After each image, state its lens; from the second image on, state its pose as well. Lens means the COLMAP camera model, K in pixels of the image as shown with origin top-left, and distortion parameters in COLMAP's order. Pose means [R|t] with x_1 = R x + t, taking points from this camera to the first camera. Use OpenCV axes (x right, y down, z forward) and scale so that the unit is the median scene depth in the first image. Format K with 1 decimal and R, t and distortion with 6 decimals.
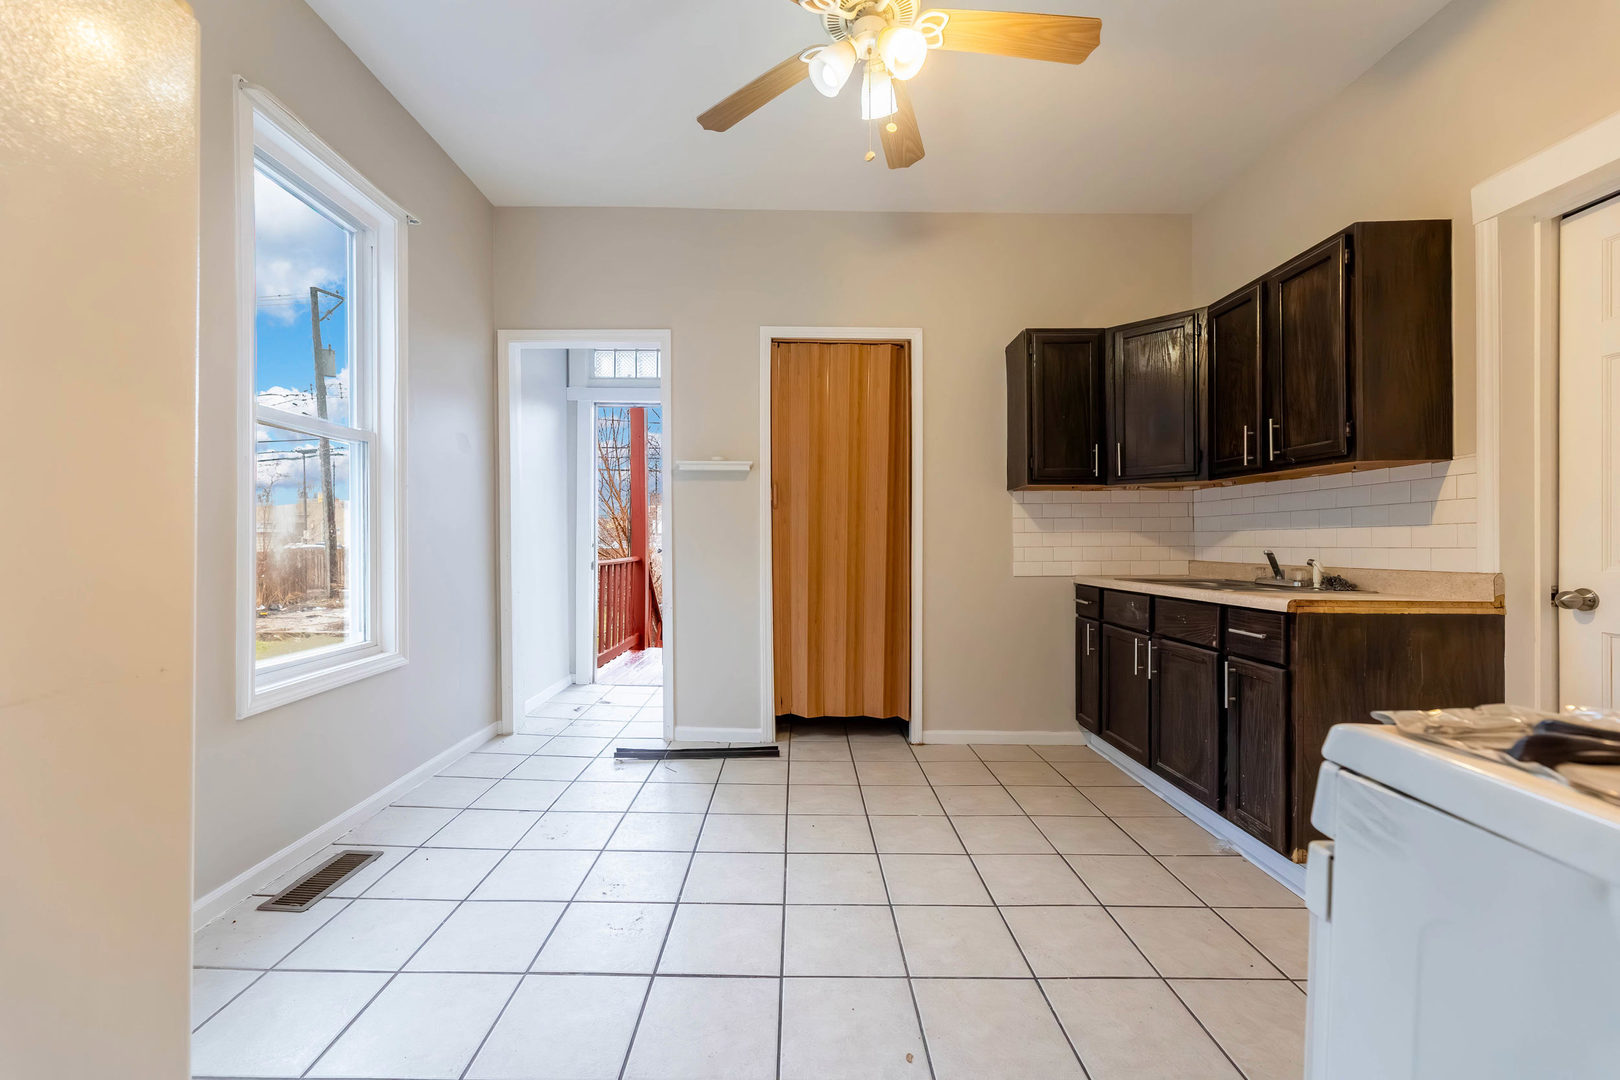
lens RADIAL K [[656.0, 0, 813.0], [0, 656.0, 545.0], [0, 0, 1]] dist [0.002617, 0.000196]
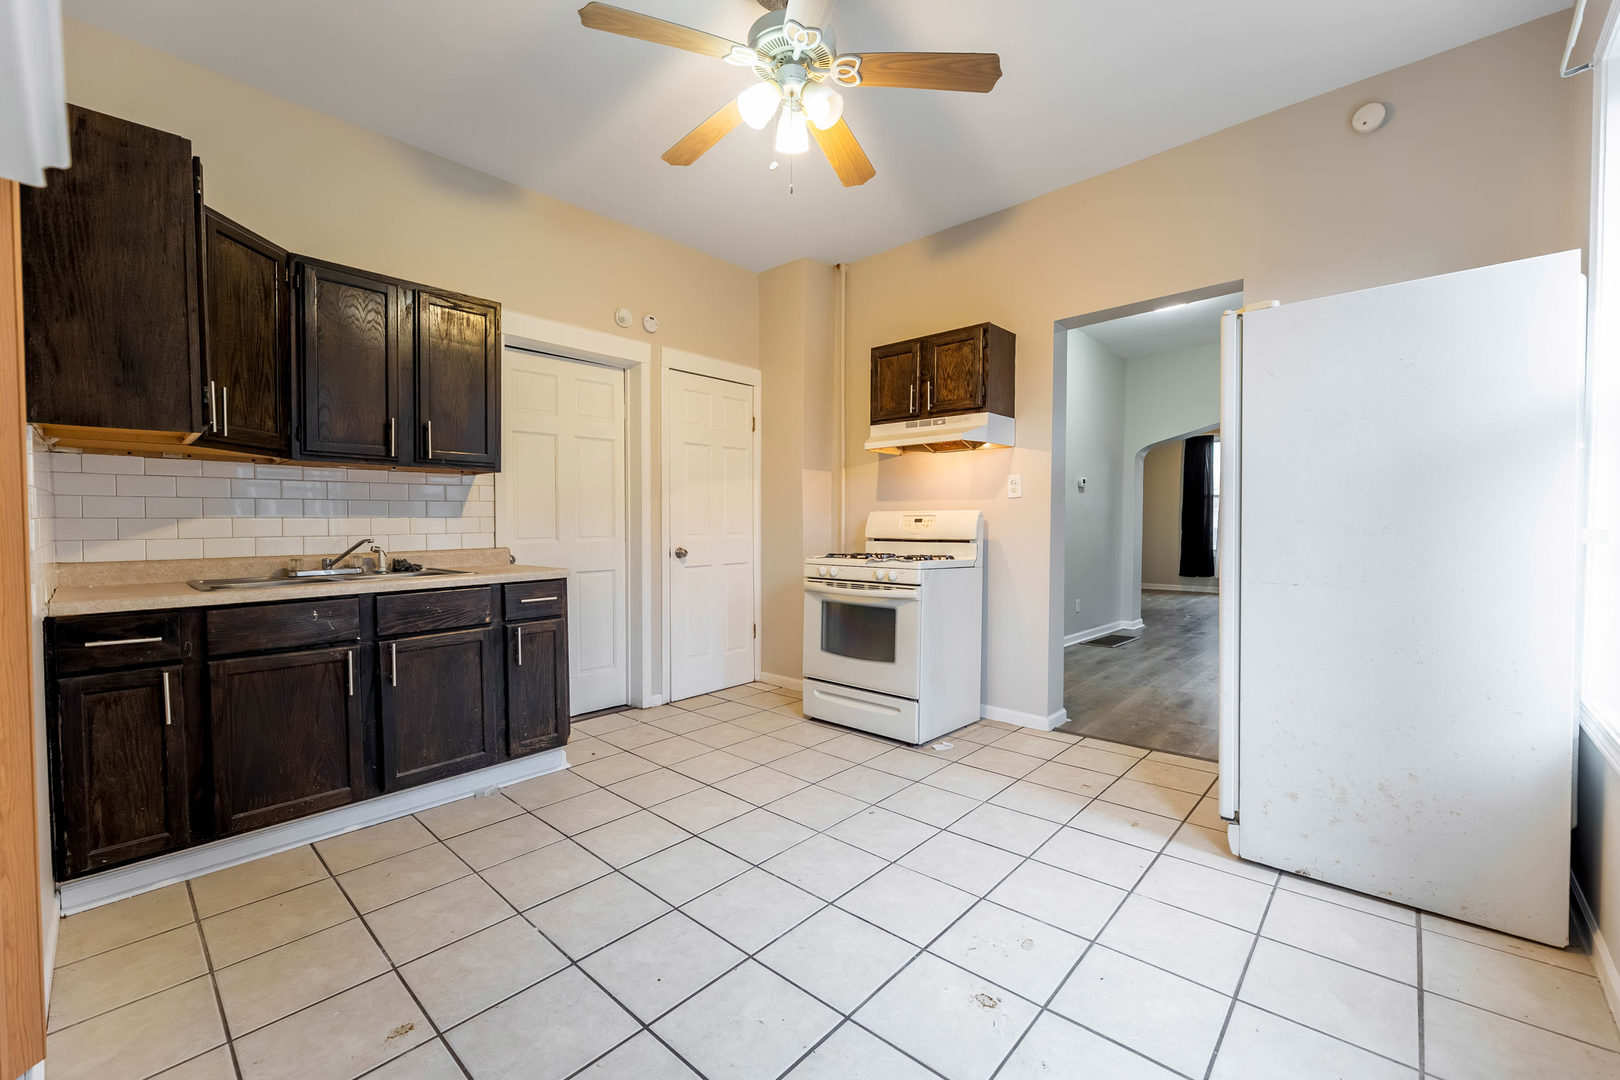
lens RADIAL K [[656.0, 0, 808.1], [0, 656.0, 543.9], [0, 0, 1]] dist [0.002617, 0.000196]
pose [[-0.742485, -0.018922, 0.669595, -0.514939], [-0.000161, 0.999606, 0.028069, -0.012310], [-0.669862, 0.020733, -0.742196, 1.347303]]
